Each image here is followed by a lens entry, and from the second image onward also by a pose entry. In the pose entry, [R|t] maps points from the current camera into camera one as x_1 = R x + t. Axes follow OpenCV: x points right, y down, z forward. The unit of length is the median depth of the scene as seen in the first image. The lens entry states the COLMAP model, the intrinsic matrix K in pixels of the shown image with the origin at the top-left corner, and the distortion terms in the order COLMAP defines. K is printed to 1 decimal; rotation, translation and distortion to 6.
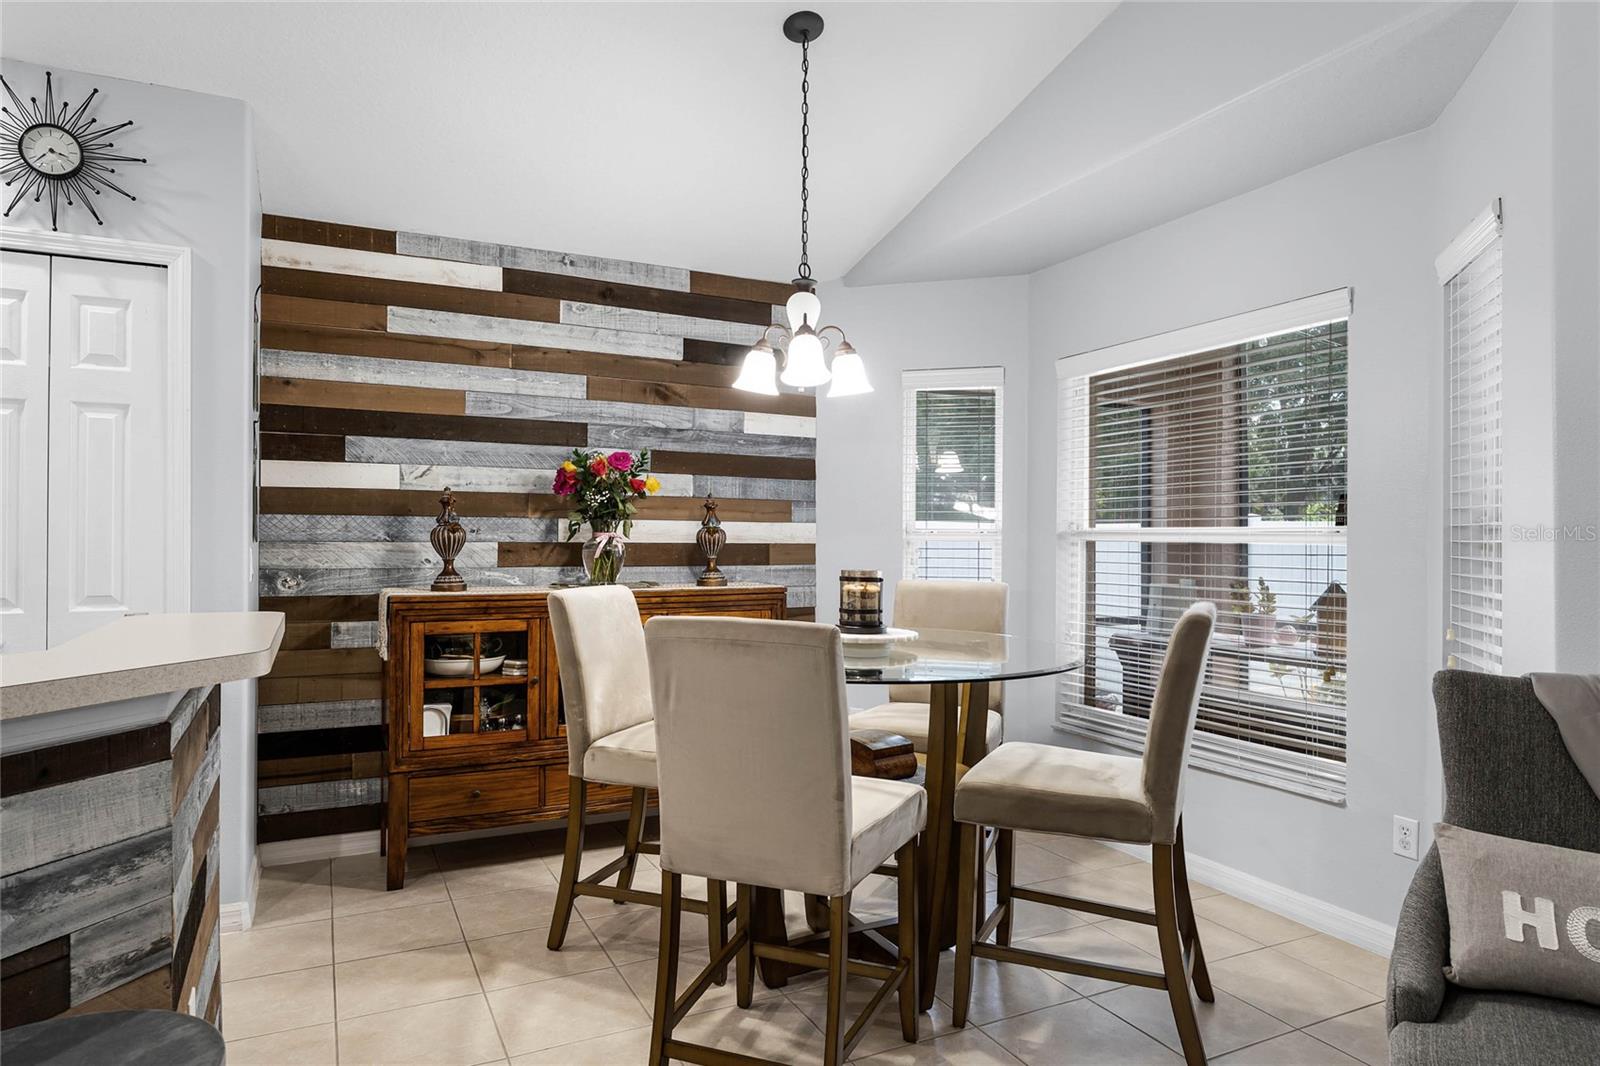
lens RADIAL K [[957.5, 0, 781.9], [0, 957.5, 532.0], [0, 0, 1]] dist [-0.001496, 0.000063]
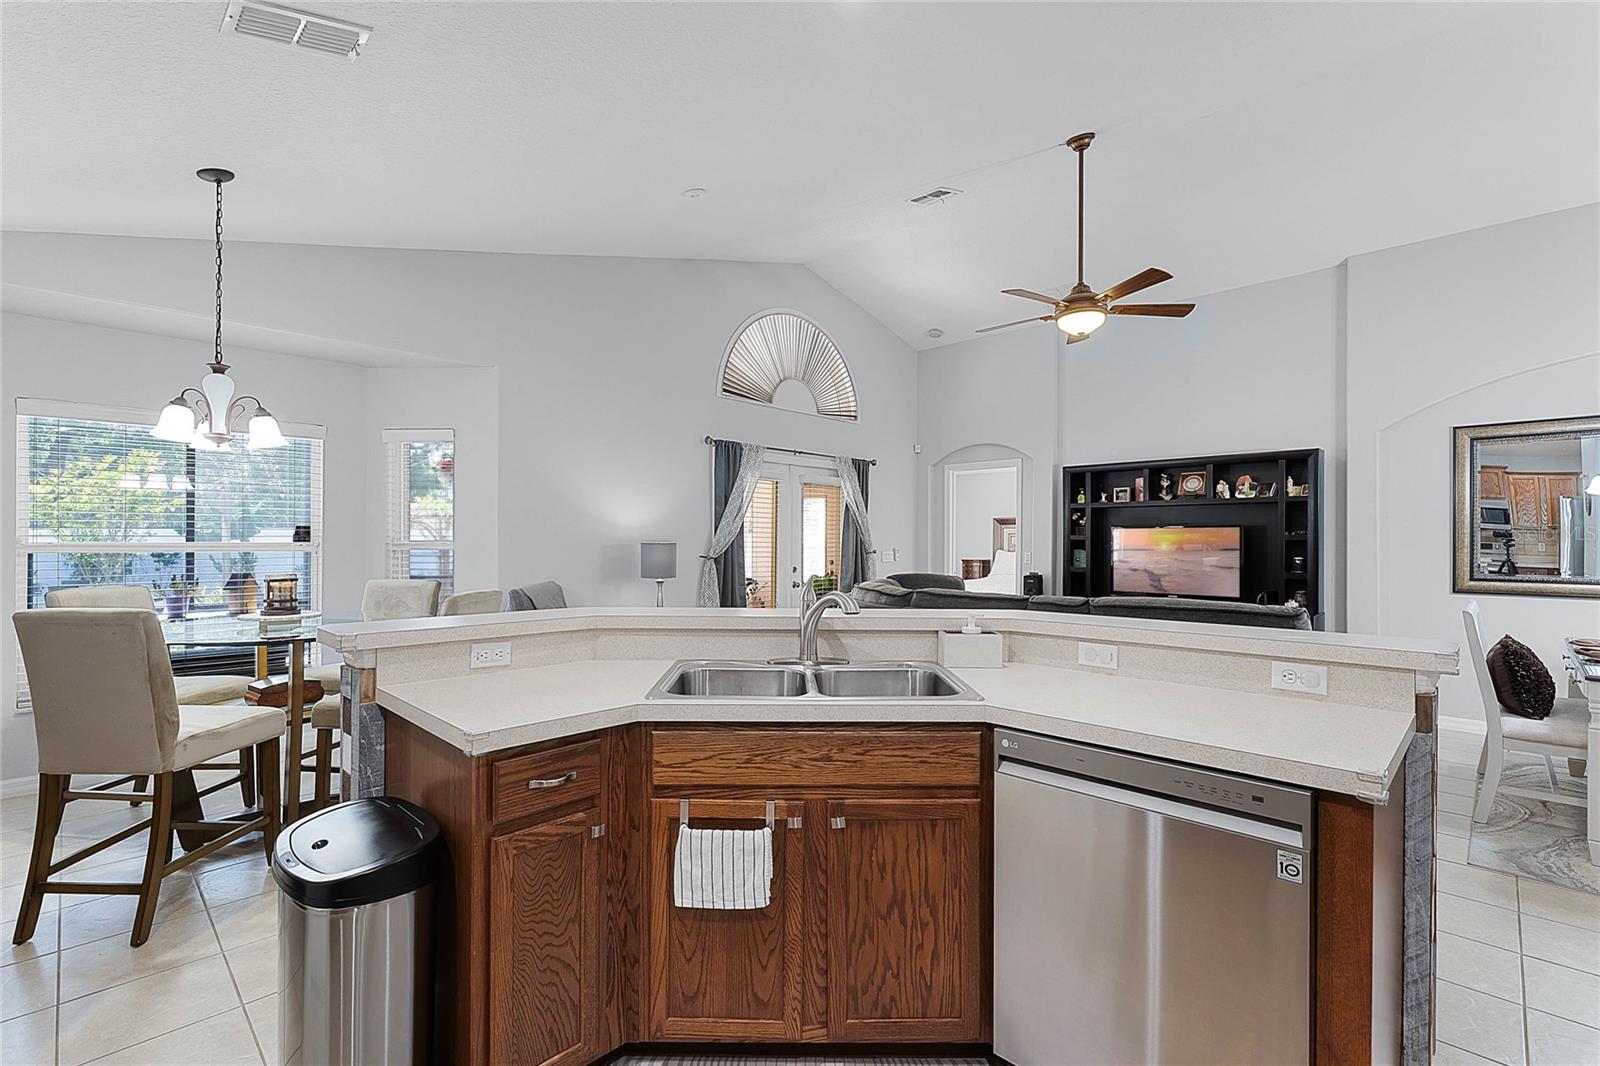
lens RADIAL K [[713.9, 0, 794.8], [0, 713.9, 540.6], [0, 0, 1]] dist [0.000024, 0.000253]
pose [[-0.334371, -0.006743, 0.942417, -0.951392], [-0.008184, 0.999957, 0.004251, -0.019166], [-0.942406, -0.006291, -0.334412, 0.453772]]
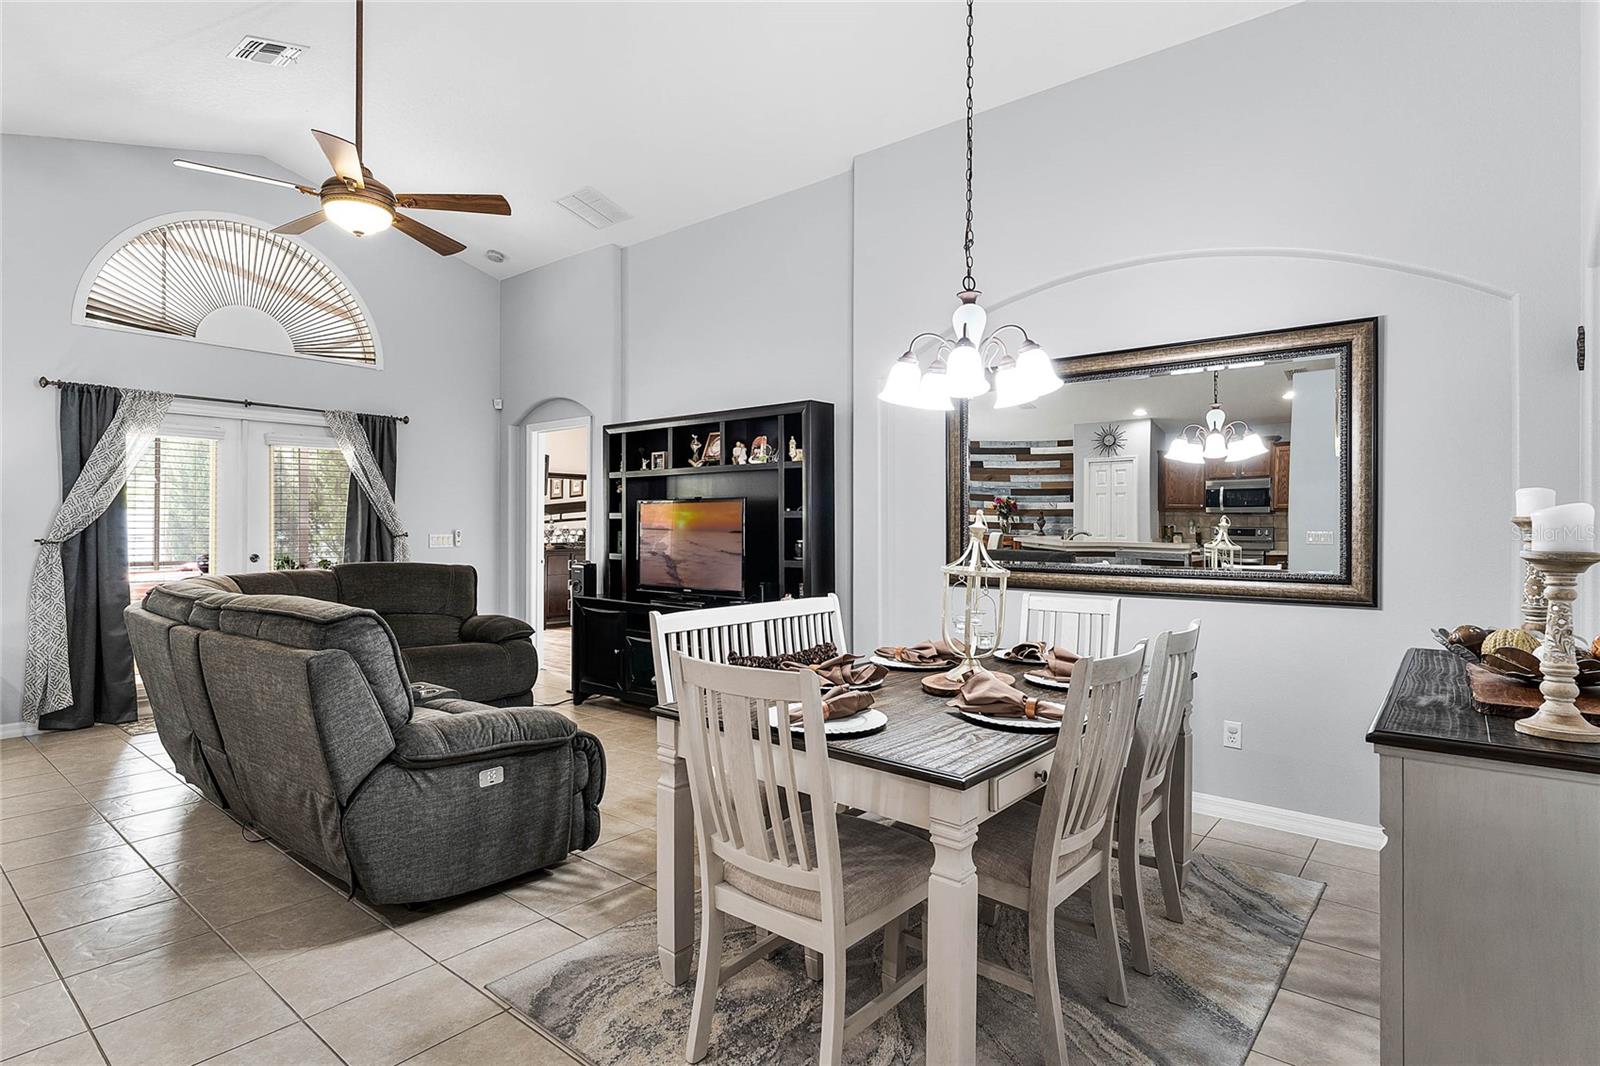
lens RADIAL K [[819.3, 0, 794.2], [0, 819.3, 523.4], [0, 0, 1]] dist [0.001342, -0.000311]
pose [[-0.410292, -0.004152, 0.911945, -1.110792], [-0.008318, 0.999965, 0.000810, -0.014619], [-0.911916, -0.007253, -0.410312, -0.459407]]
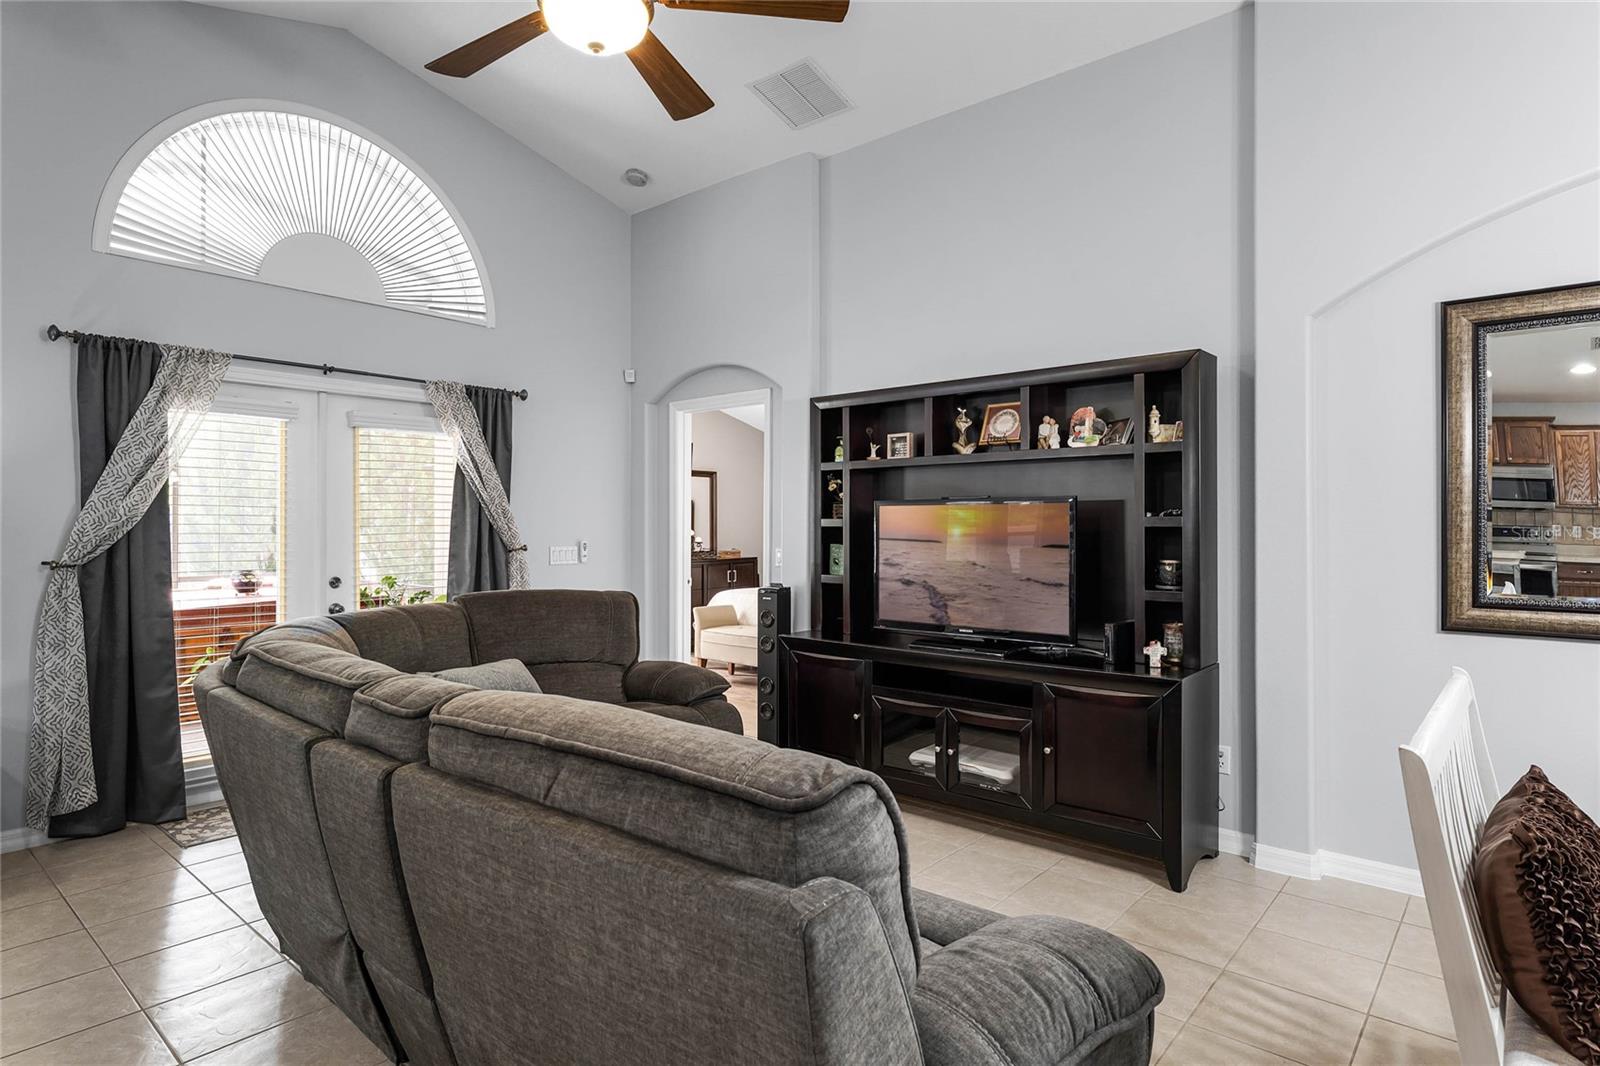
lens RADIAL K [[866.5, 0, 799.5], [0, 866.5, 524.2], [0, 0, 1]] dist [-0.000417, 0.001638]
pose [[-0.395627, -0.004007, 0.918402, -0.614737], [-0.004799, 0.999986, 0.002296, -0.025615], [-0.918399, -0.003499, -0.395641, -0.275230]]
